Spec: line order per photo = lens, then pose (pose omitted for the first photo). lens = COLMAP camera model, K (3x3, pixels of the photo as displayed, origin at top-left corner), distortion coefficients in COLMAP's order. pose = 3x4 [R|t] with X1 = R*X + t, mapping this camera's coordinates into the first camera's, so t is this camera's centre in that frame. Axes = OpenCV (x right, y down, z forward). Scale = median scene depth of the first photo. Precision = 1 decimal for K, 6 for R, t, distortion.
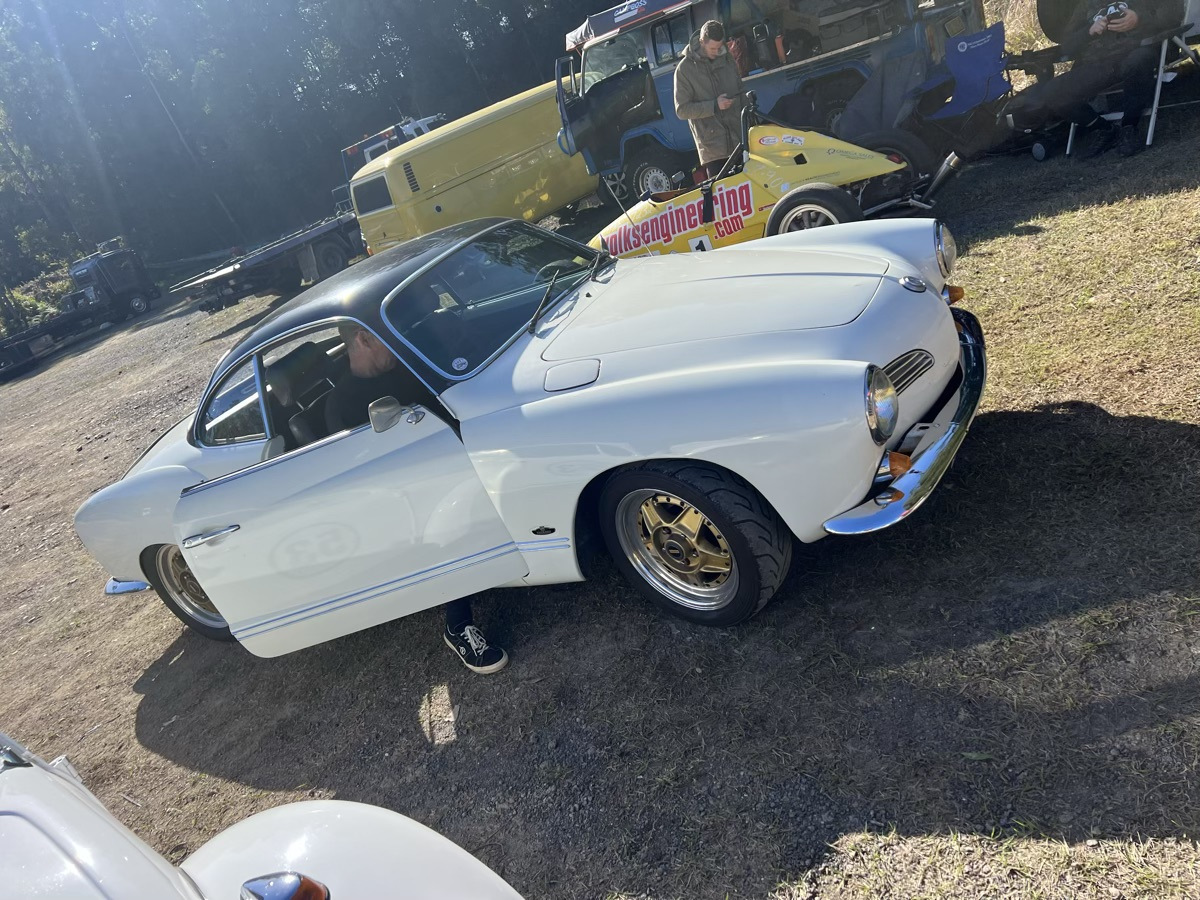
lens RADIAL K [[923.7, 0, 600.0], [0, 923.7, 450.0], [0, 0, 1]] dist [0.083886, -0.120836]
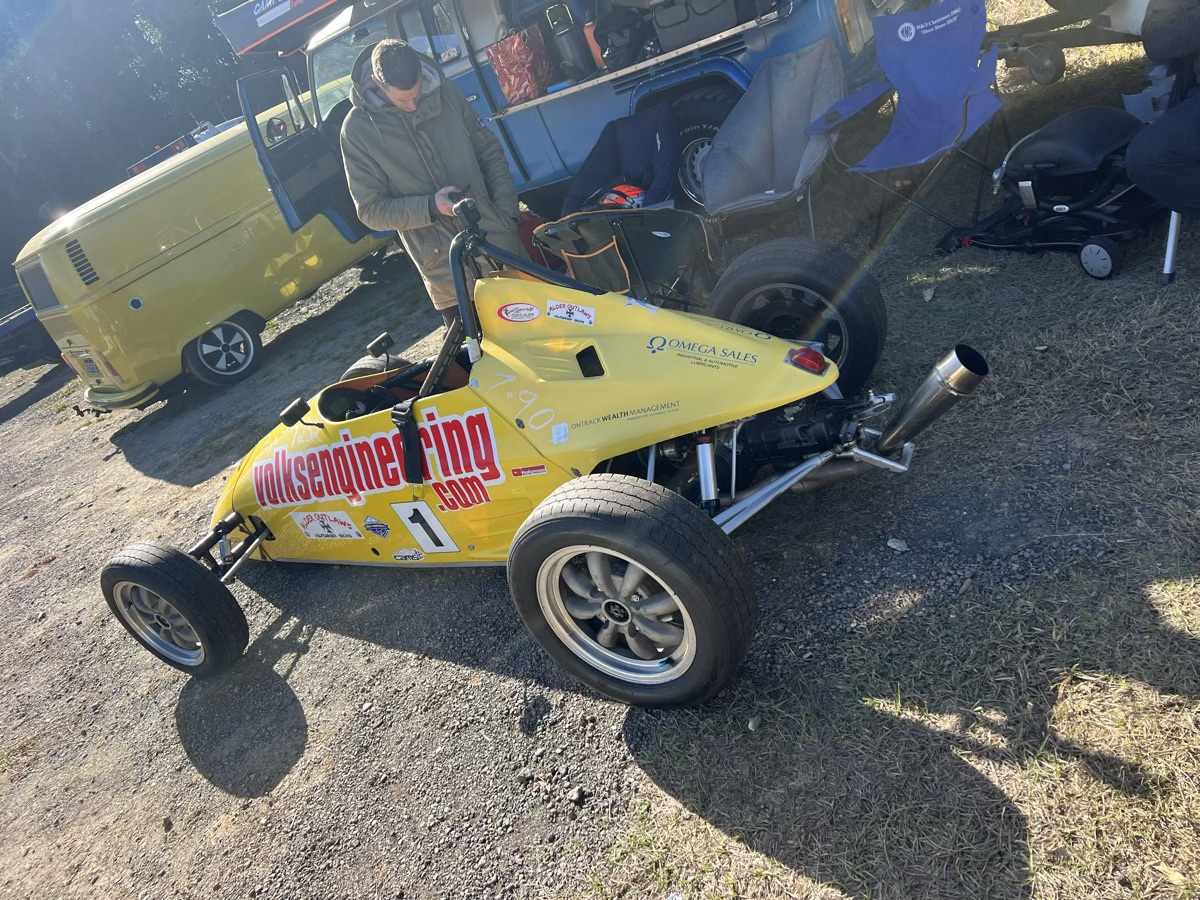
lens RADIAL K [[923.7, 0, 600.0], [0, 923.7, 450.0], [0, 0, 1]] dist [0.083886, -0.120836]
pose [[0.992450, -0.100753, 0.069946, 0.173692], [0.097763, 0.994195, 0.044939, -0.271115], [-0.074068, -0.037761, 0.996538, 0.542225]]
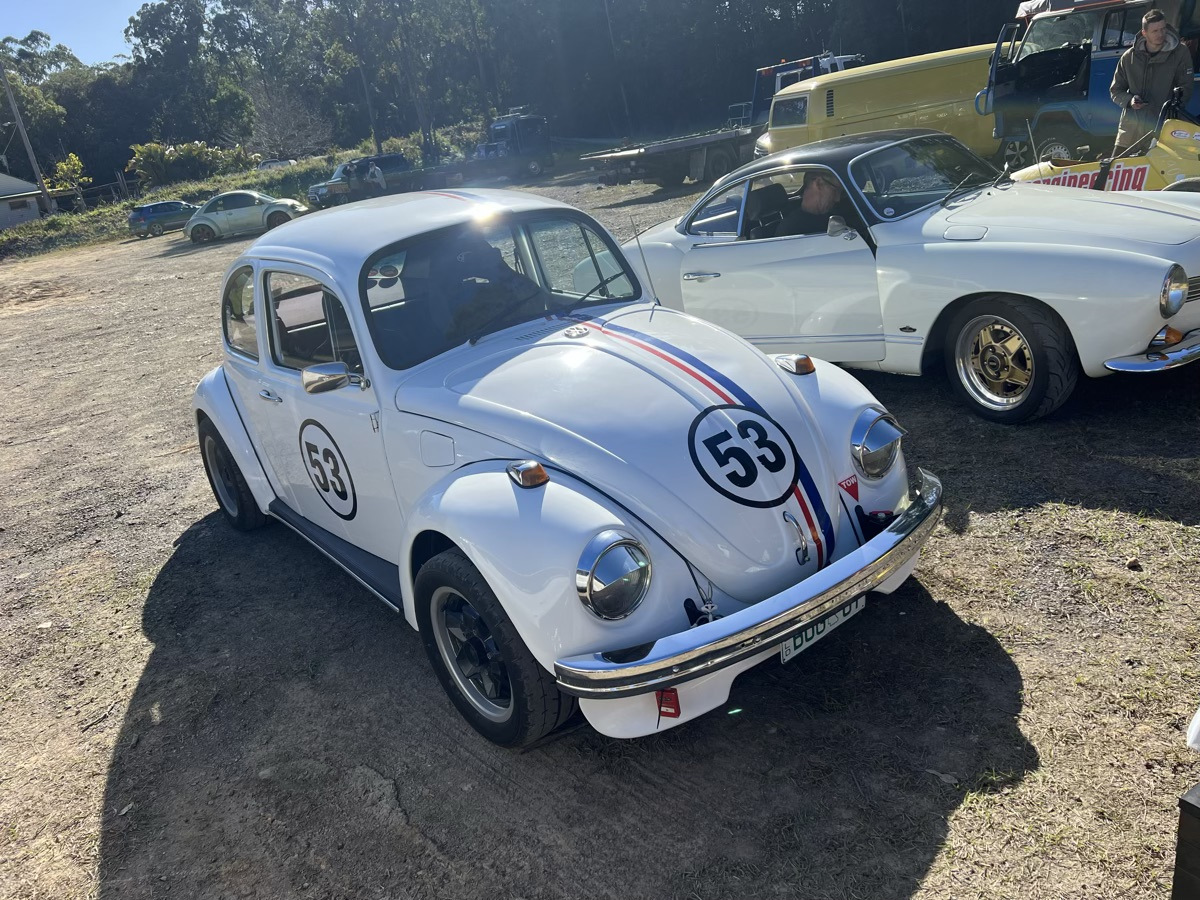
lens RADIAL K [[918.0, 0, 600.0], [0, 918.0, 450.0], [0, 0, 1]] dist [0.053322, -0.046072]
pose [[0.903135, 0.330869, -0.273629, -0.016256], [-0.312851, 0.943597, 0.108394, 0.117522], [0.294059, -0.012289, 0.955708, -0.266942]]
